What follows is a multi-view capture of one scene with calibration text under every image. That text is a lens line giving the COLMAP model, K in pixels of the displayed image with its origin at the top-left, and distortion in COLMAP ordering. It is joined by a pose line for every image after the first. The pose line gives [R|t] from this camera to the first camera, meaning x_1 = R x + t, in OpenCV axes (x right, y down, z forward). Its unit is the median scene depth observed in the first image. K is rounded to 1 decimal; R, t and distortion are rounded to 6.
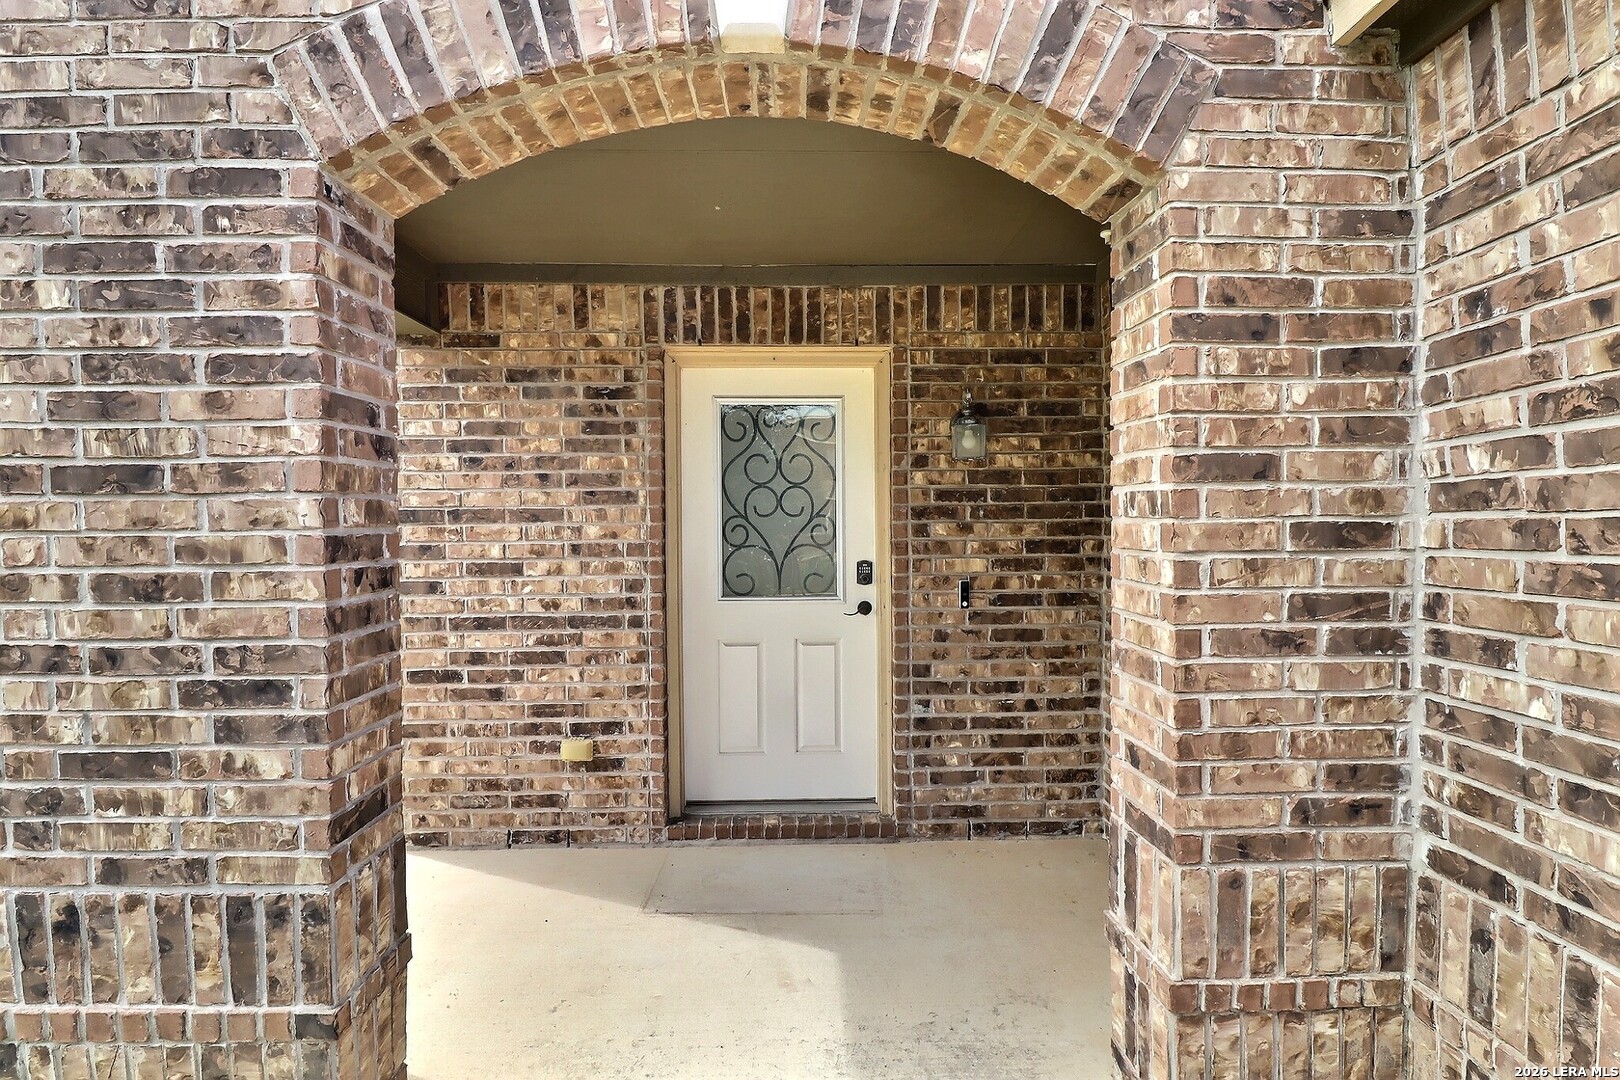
lens RADIAL K [[828.6, 0, 807.7], [0, 828.6, 540.4], [0, 0, 1]] dist [-0.005174, -0.001430]
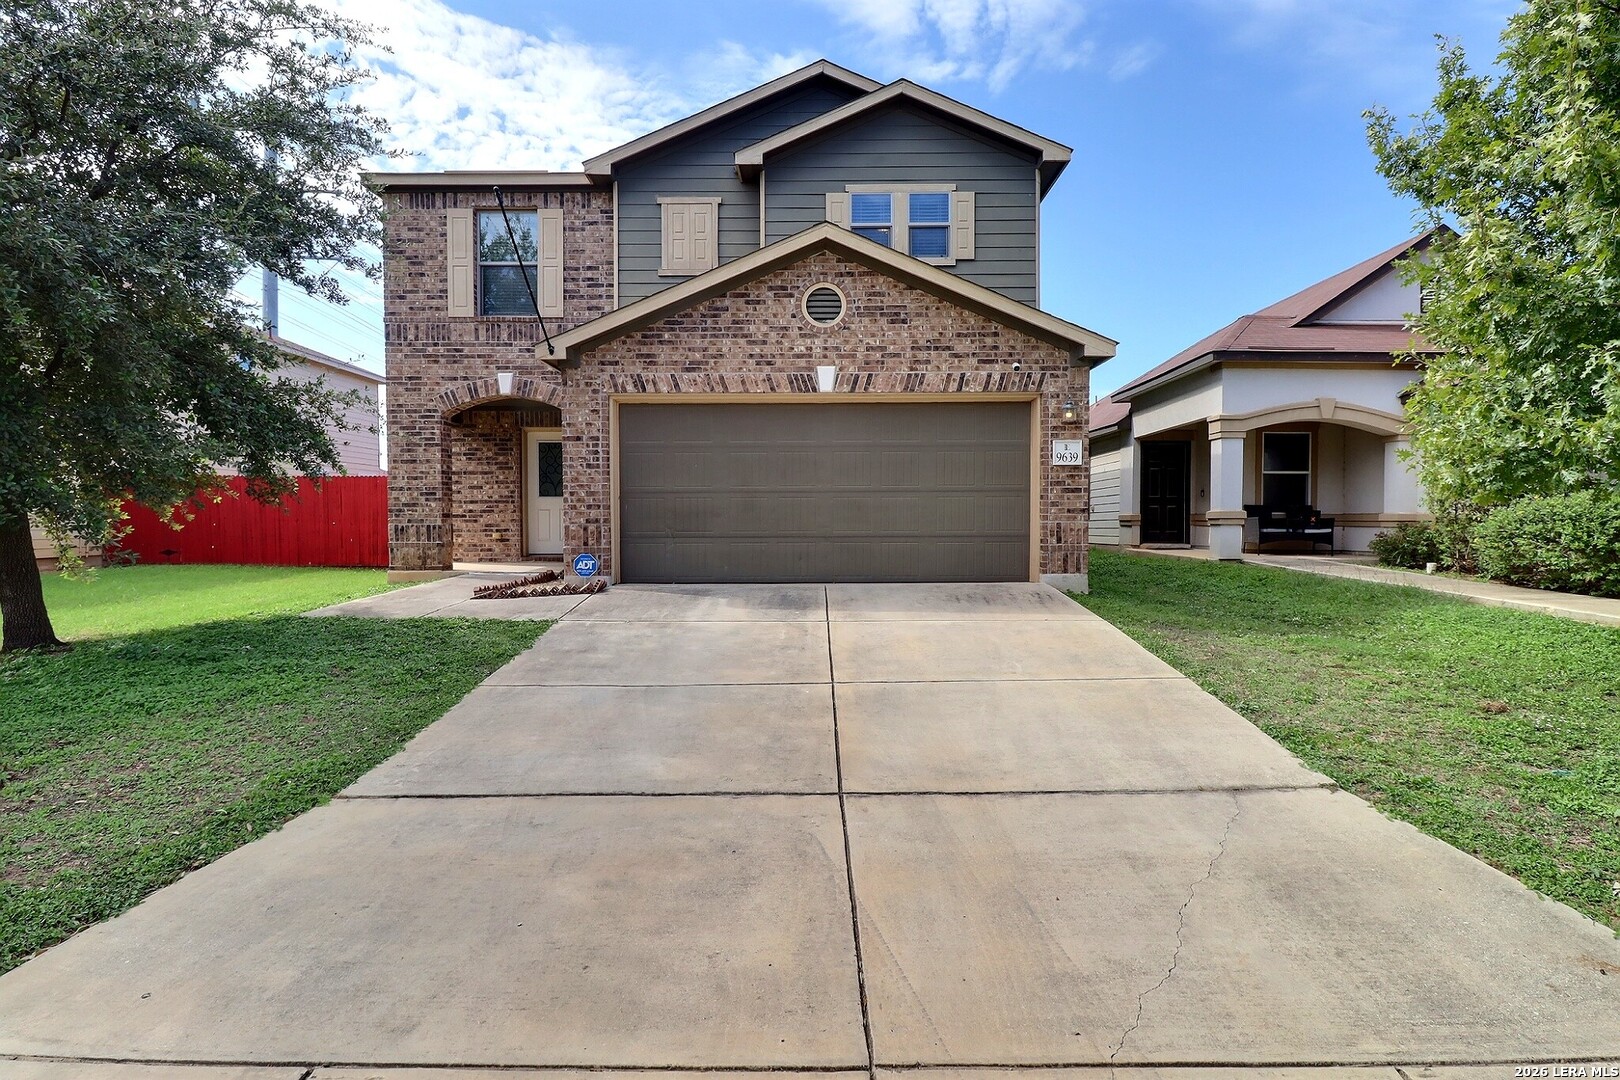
lens RADIAL K [[828.6, 0, 812.9], [0, 828.6, 537.5], [0, 0, 1]] dist [-0.005174, -0.001430]
pose [[0.999534, 0.005471, -0.030034, 1.281815], [-0.005358, 0.999978, 0.003843, 0.243308], [0.030055, -0.003681, 0.999541, -2.740580]]
